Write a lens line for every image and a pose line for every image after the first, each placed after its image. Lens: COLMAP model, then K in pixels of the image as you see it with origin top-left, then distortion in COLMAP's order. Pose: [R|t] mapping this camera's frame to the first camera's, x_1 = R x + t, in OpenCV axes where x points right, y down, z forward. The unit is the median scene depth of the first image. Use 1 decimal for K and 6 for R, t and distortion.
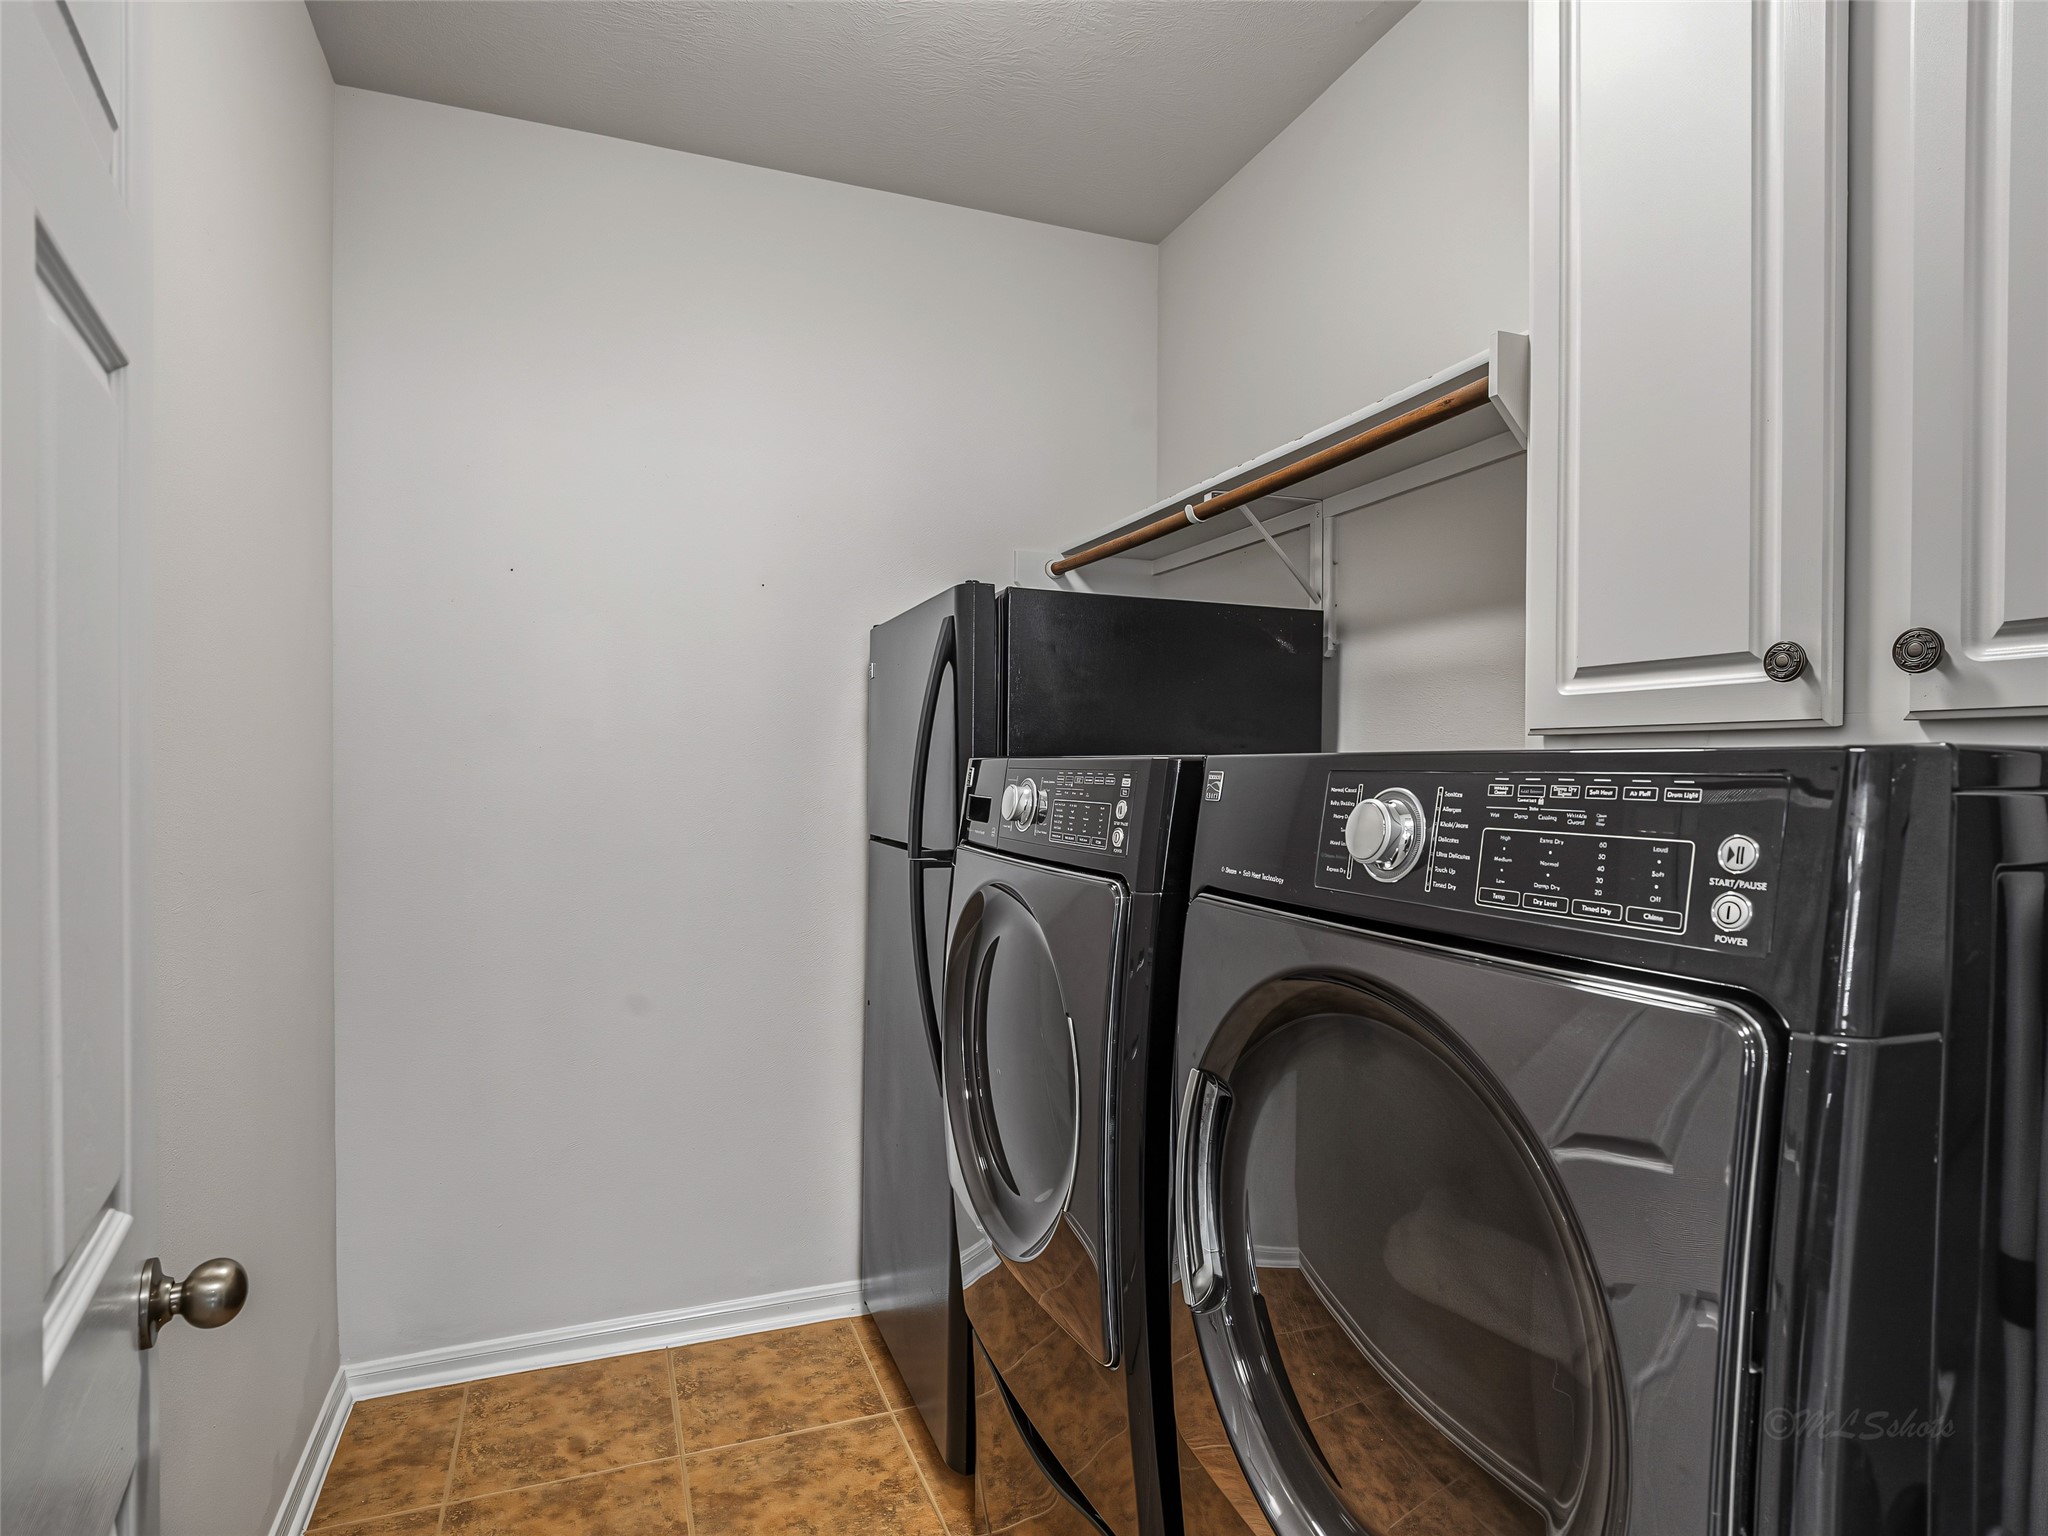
lens RADIAL K [[1050.2, 0, 1020.9], [0, 1050.2, 799.2], [0, 0, 1]] dist [0.003896, -0.014873]
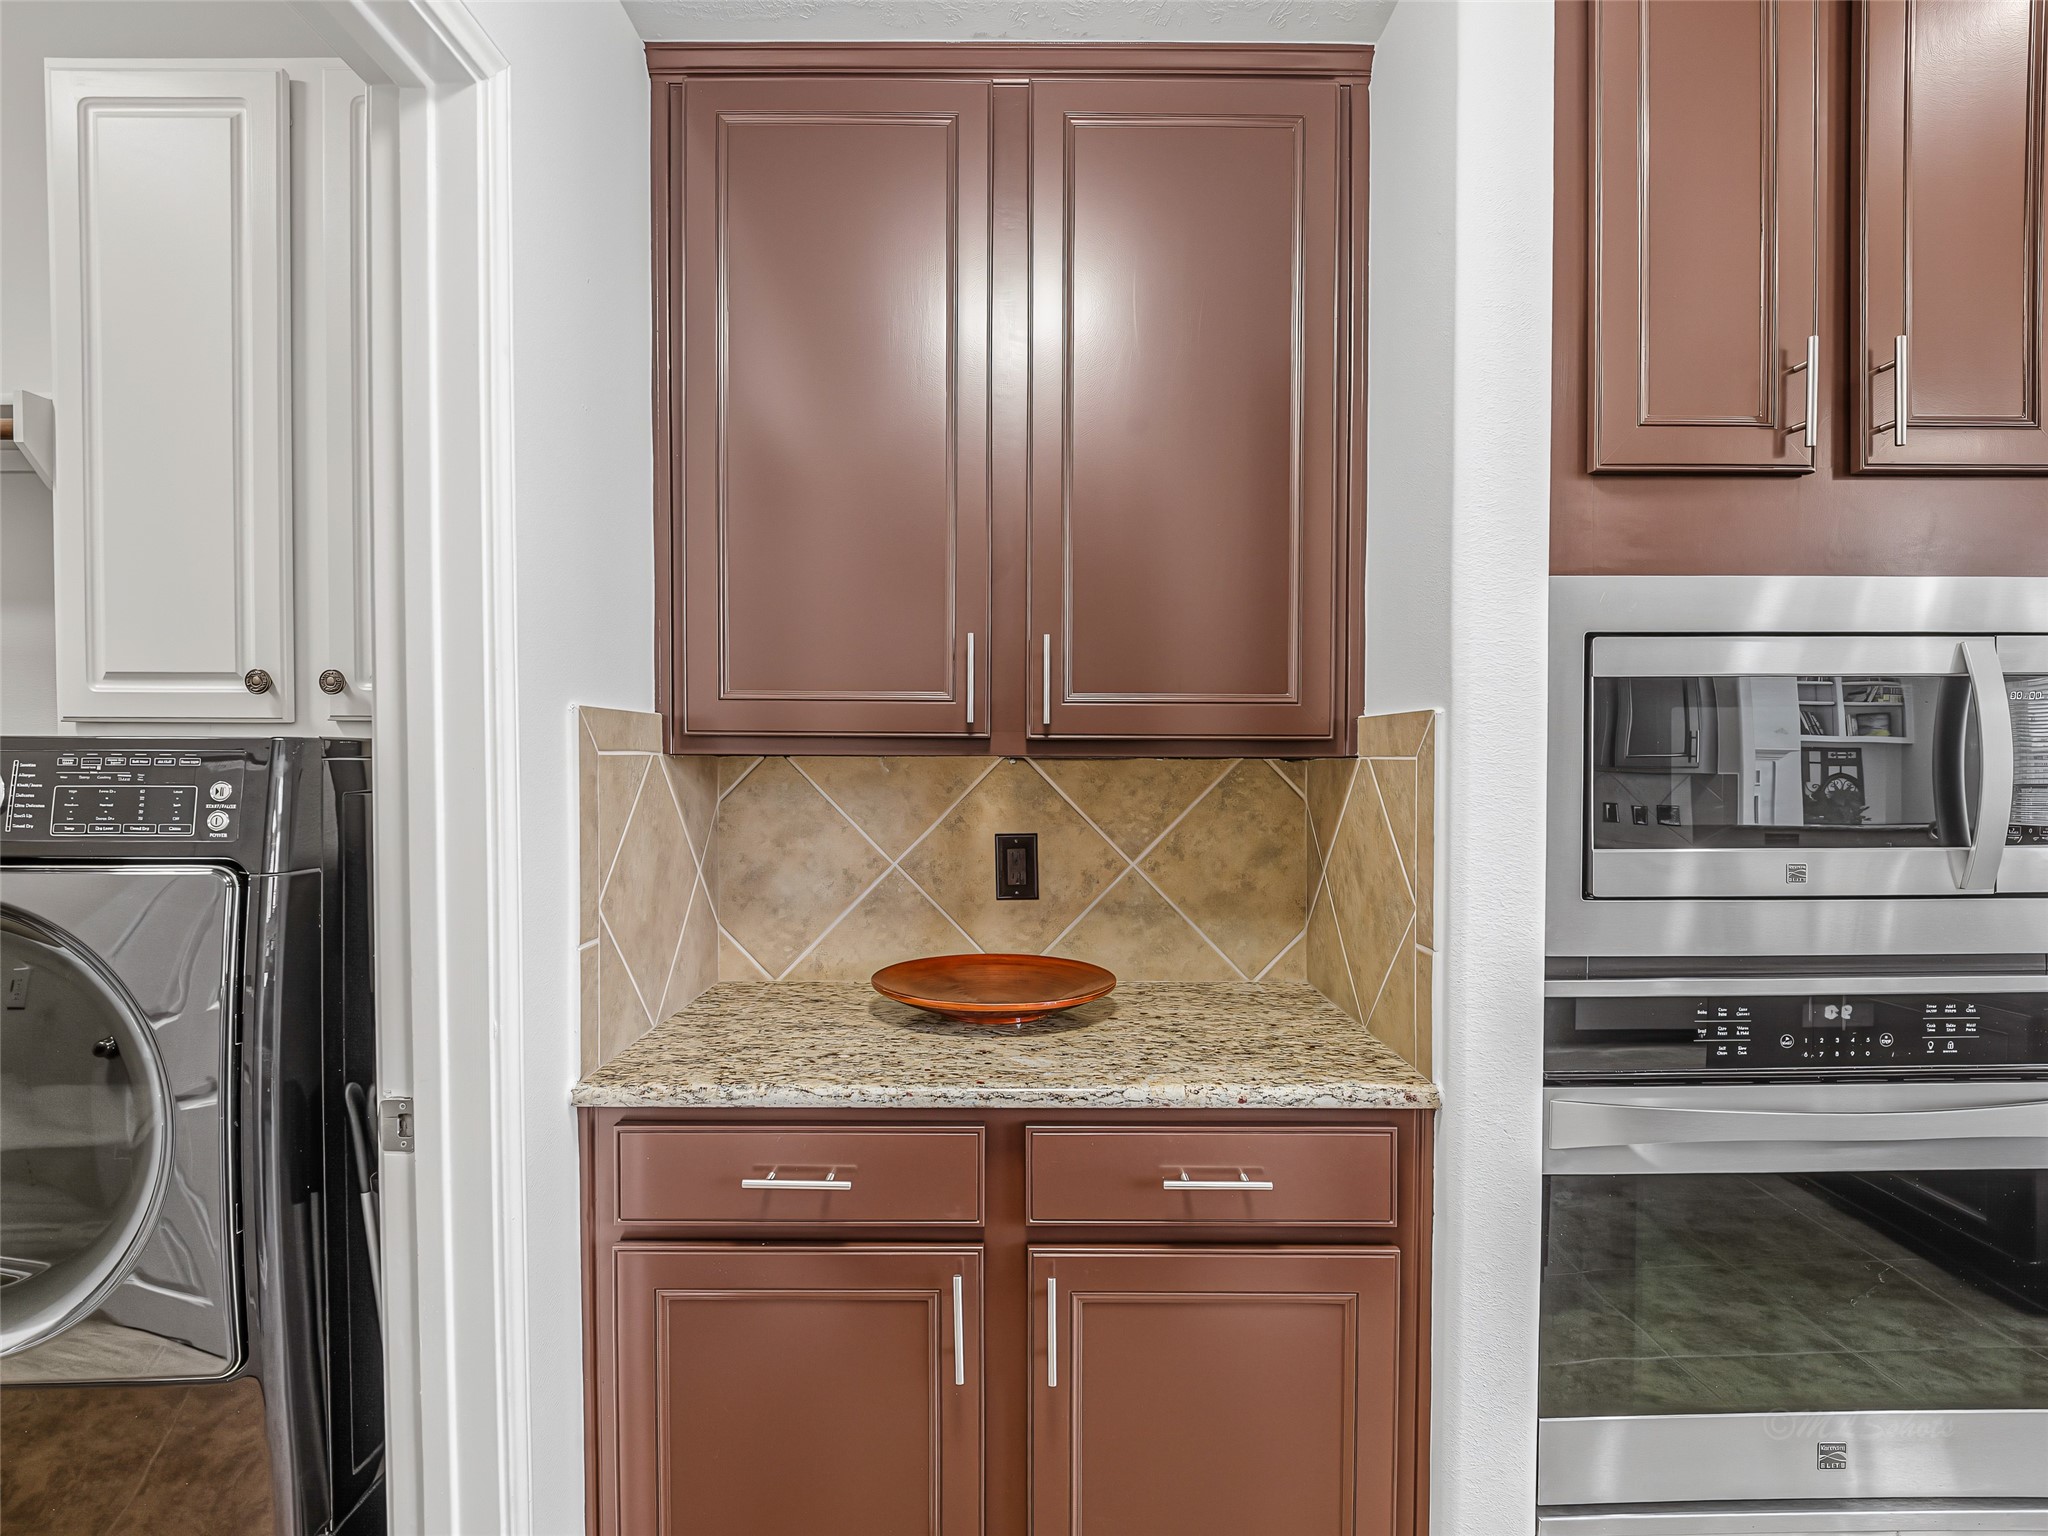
lens RADIAL K [[1099.5, 0, 1024.0], [0, 1099.5, 768.0], [0, 0, 1]] dist [-0.000420, -0.002047]
pose [[0.357260, -0.015172, 0.933882, -0.602286], [0.027131, 0.999615, 0.005861, 0.032399], [-0.933611, 0.023243, 0.357534, -0.982210]]
